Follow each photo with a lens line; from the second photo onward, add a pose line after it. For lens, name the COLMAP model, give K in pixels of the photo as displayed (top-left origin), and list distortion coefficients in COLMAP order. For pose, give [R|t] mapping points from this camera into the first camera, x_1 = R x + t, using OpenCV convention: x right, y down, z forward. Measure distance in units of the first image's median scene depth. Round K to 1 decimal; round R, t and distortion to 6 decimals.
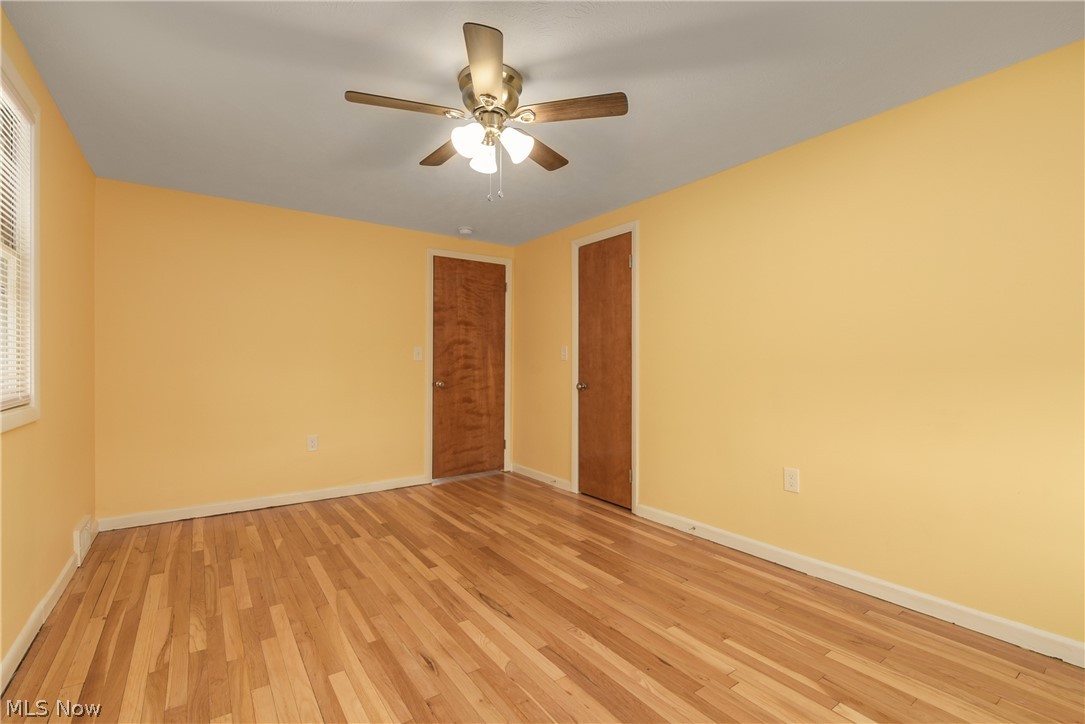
lens RADIAL K [[489.5, 0, 539.7], [0, 489.5, 364.7], [0, 0, 1]] dist [-0.004160, -0.000342]
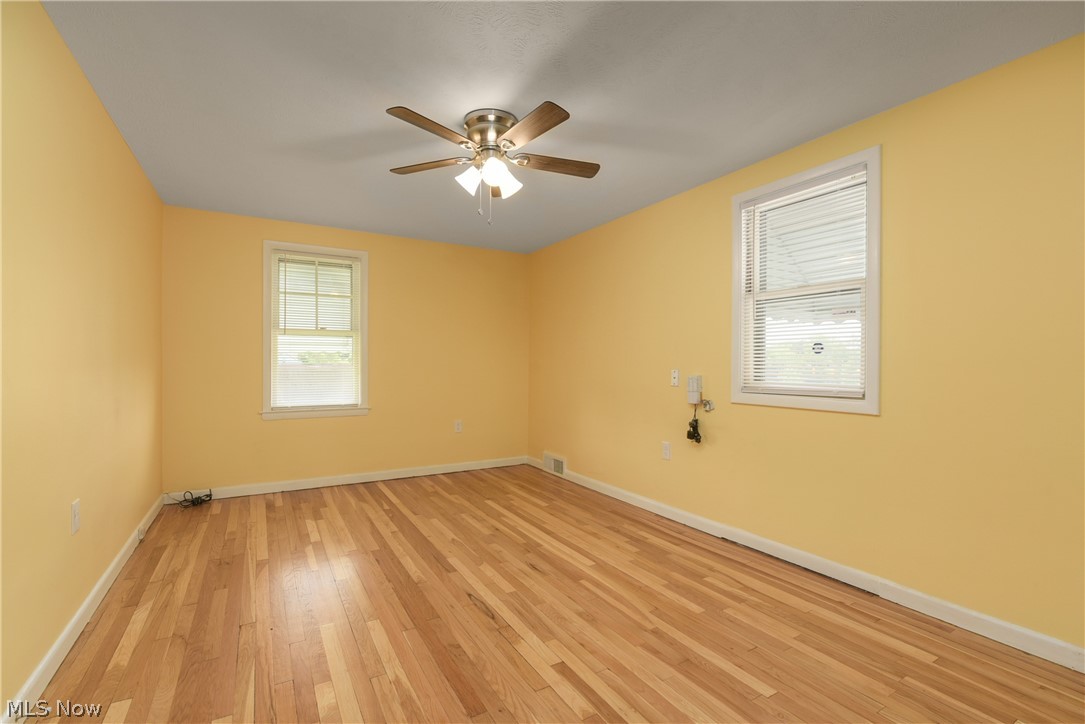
lens RADIAL K [[489.5, 0, 539.7], [0, 489.5, 364.7], [0, 0, 1]] dist [-0.004160, -0.000342]
pose [[-0.996416, -0.008067, 0.084205, -0.293238], [-0.007648, 0.999957, 0.005294, -0.004493], [-0.084245, 0.004631, -0.996434, 1.986709]]
